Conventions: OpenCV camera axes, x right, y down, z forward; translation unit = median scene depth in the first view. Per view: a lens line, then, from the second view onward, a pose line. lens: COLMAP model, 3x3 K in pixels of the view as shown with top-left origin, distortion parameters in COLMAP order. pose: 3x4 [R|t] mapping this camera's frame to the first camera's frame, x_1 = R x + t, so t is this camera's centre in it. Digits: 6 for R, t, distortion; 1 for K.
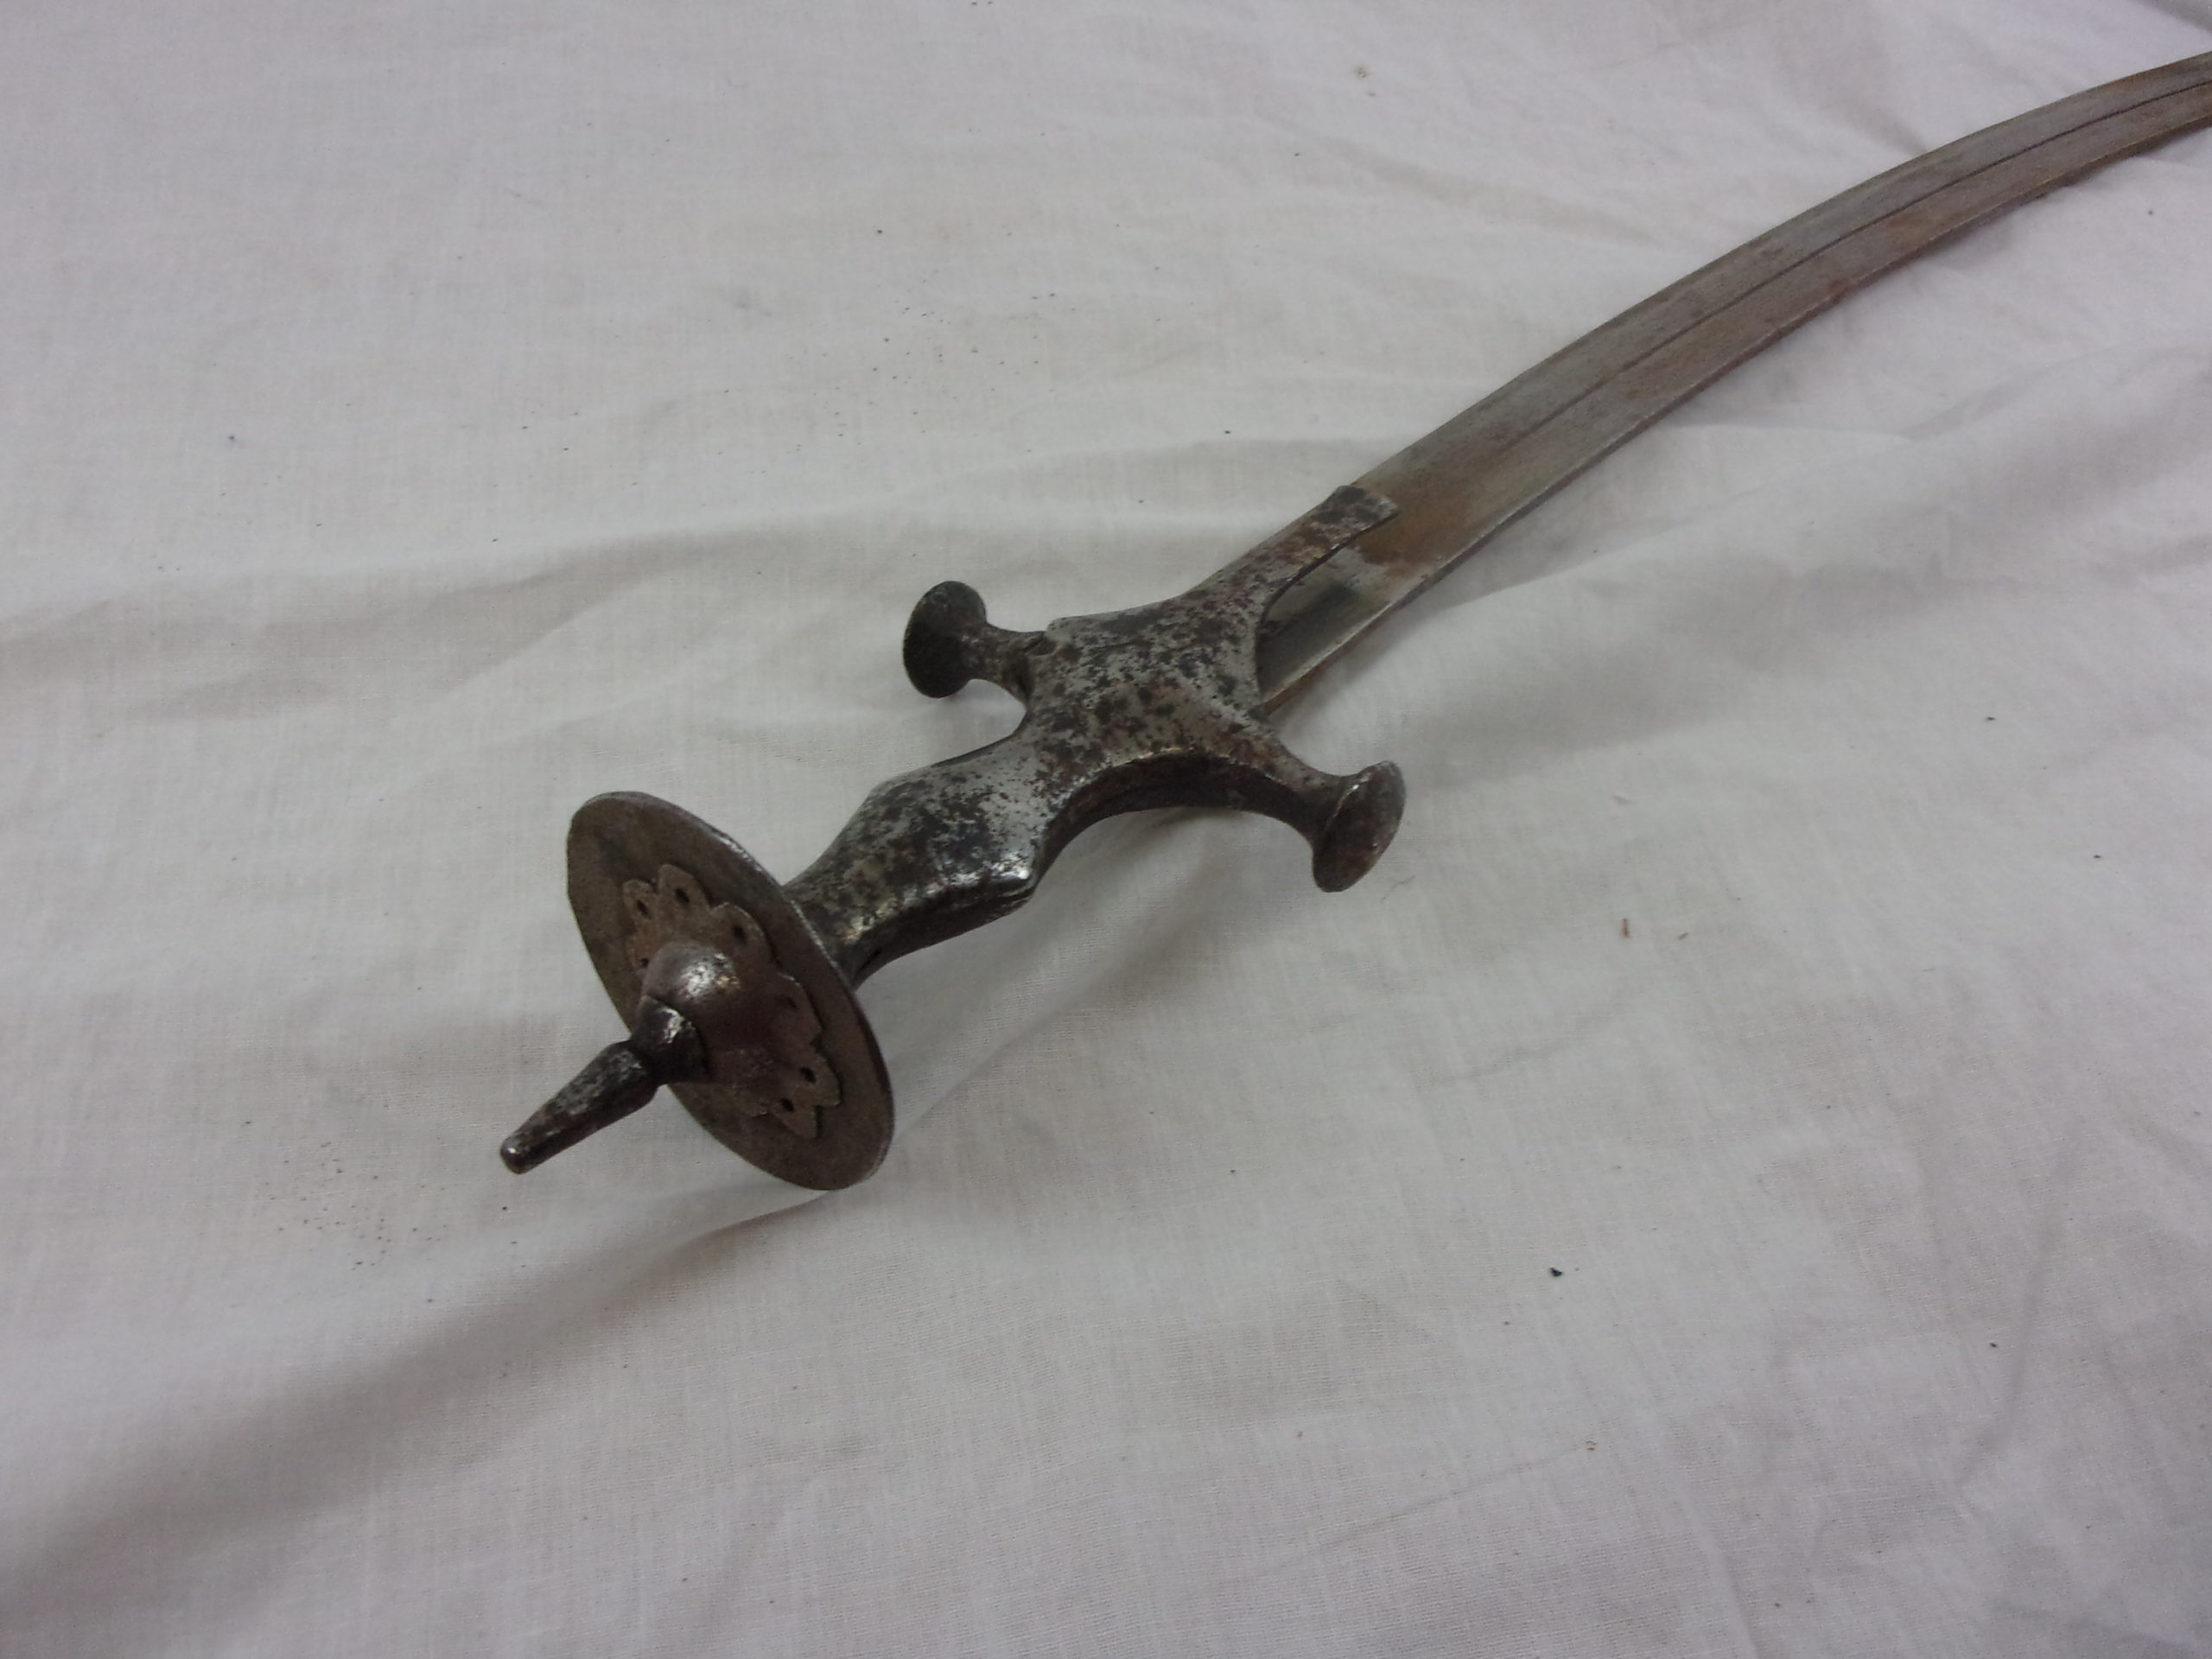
lens RADIAL K [[1841.6, 0, 1106.0], [0, 1841.6, 829.5], [0, 0, 1]] dist [0.007559, -0.011857]
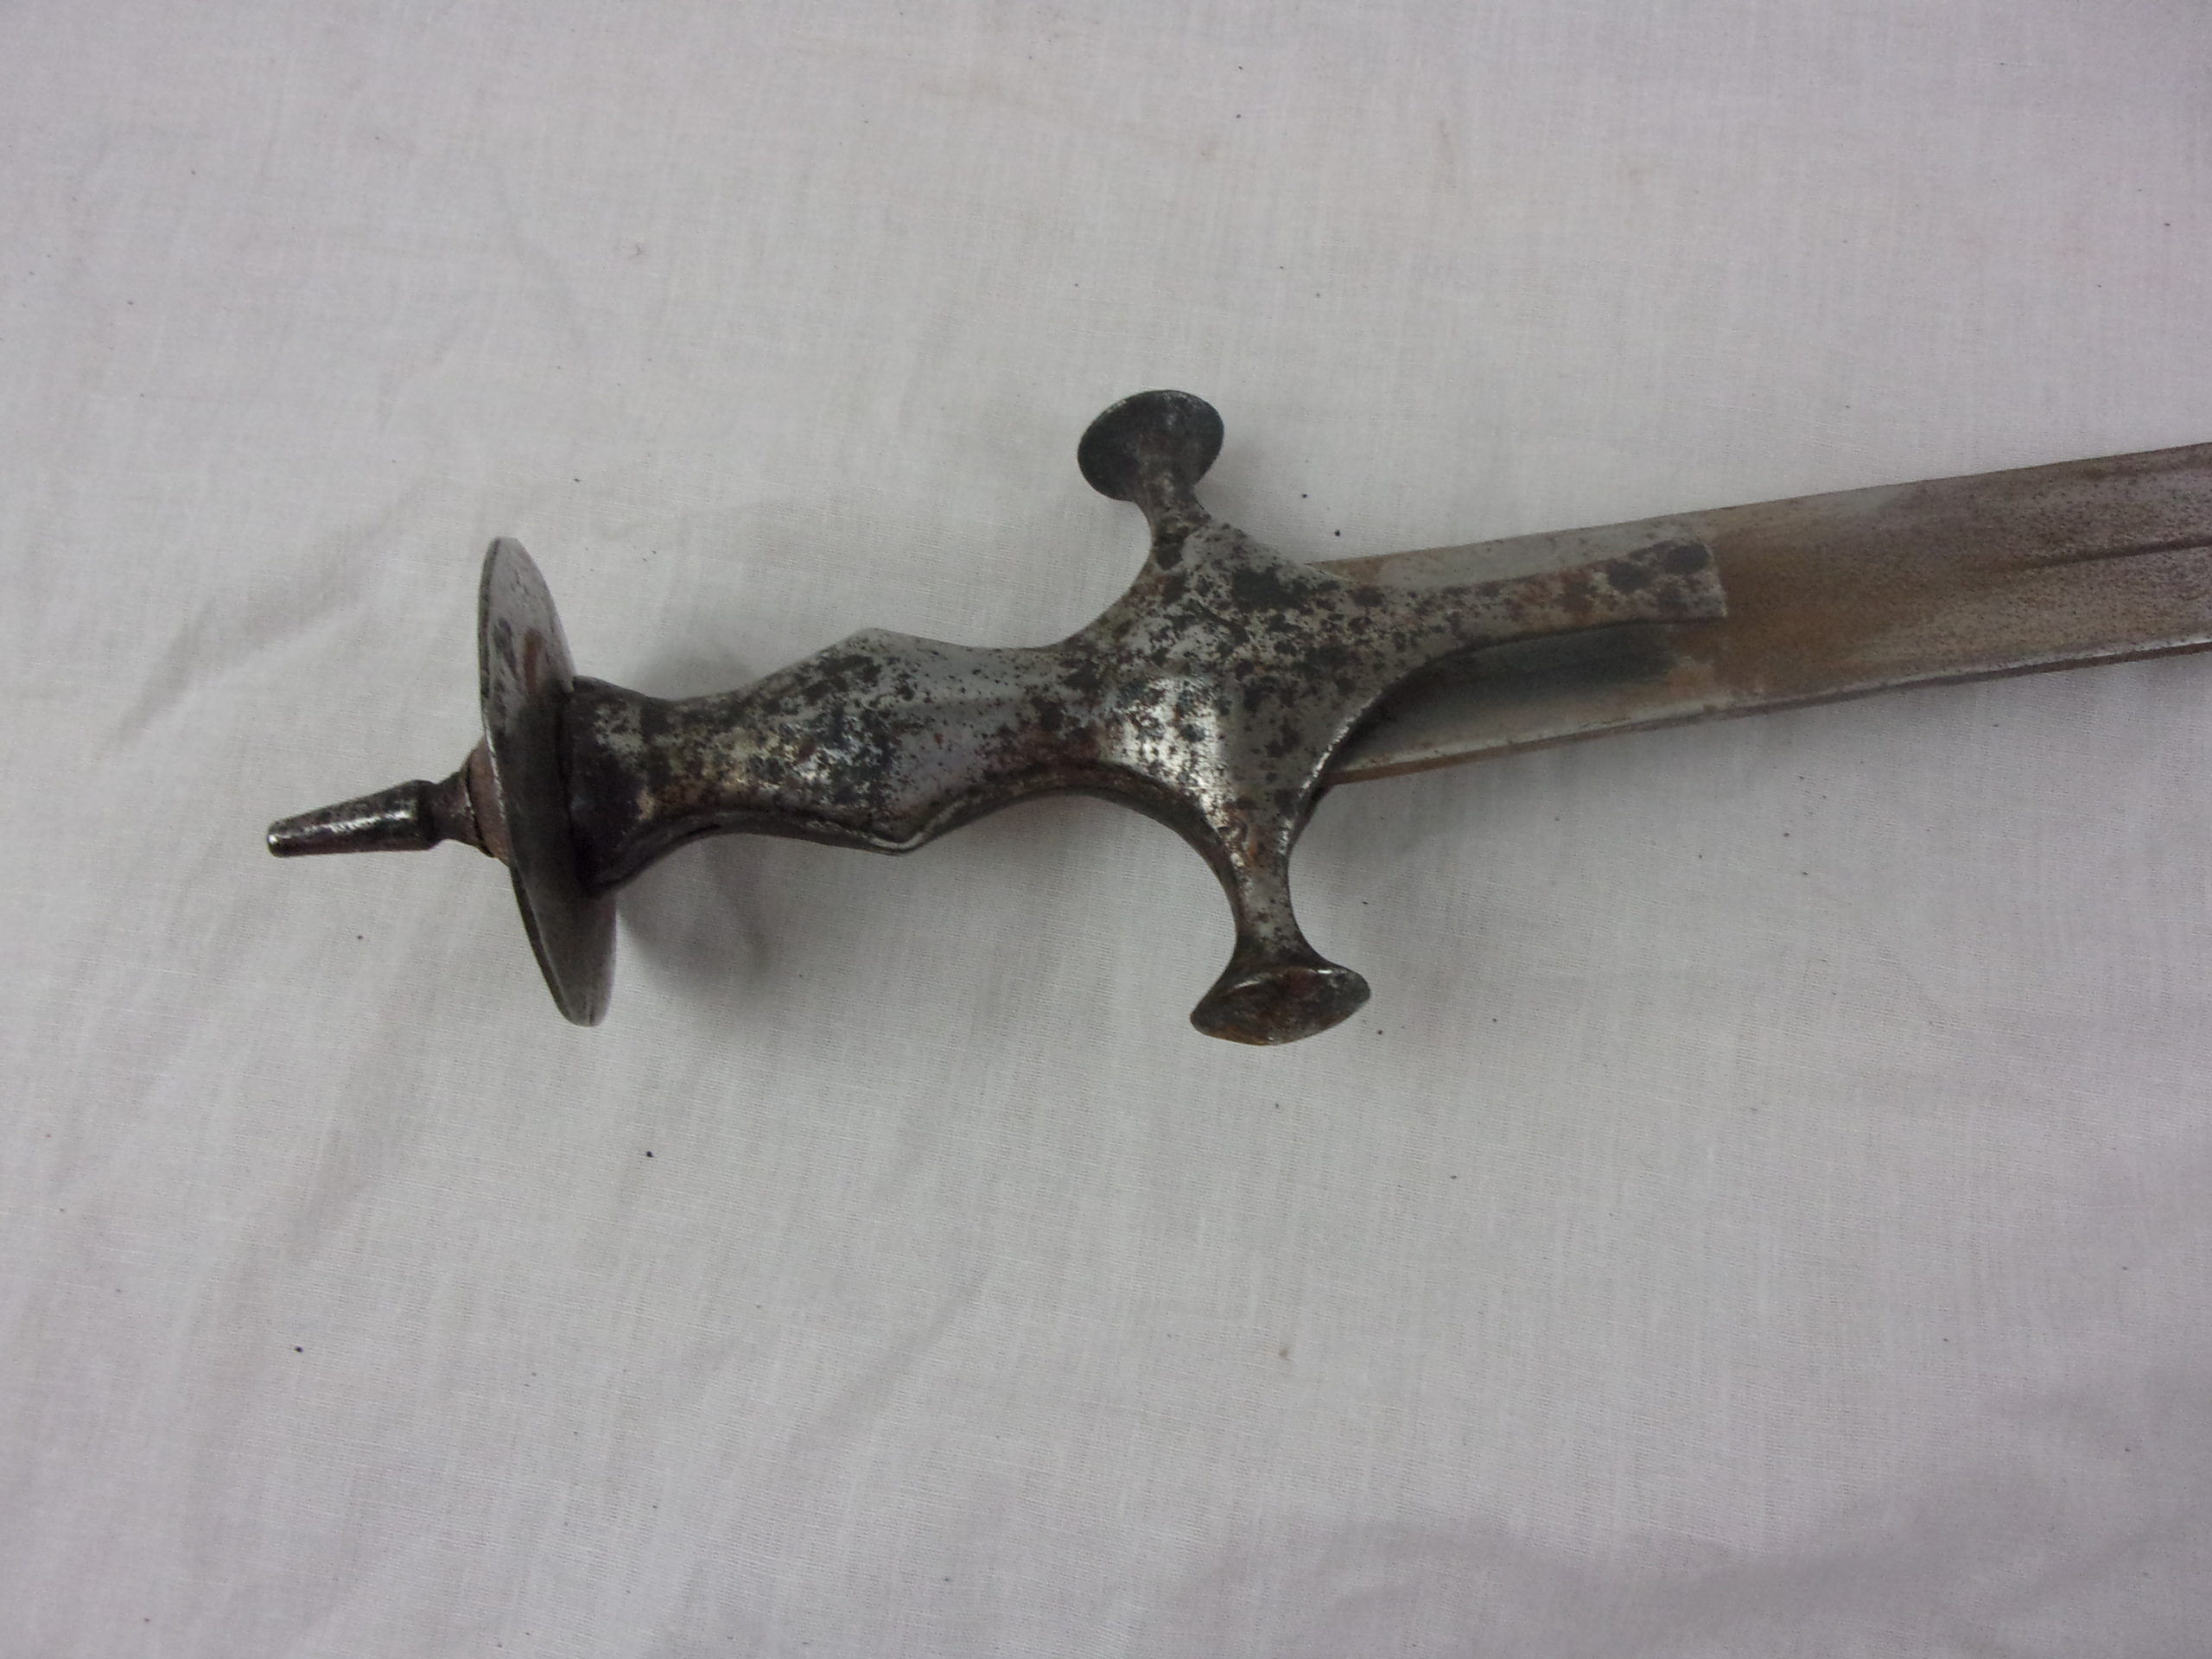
lens RADIAL K [[1841.6, 0, 1106.0], [0, 1841.6, 829.5], [0, 0, 1]] dist [0.007559, -0.011857]
pose [[0.767031, 0.573439, -0.287803, 0.258929], [-0.401822, 0.779034, 0.481295, -0.403835], [0.500202, -0.253522, 0.827964, 0.307744]]
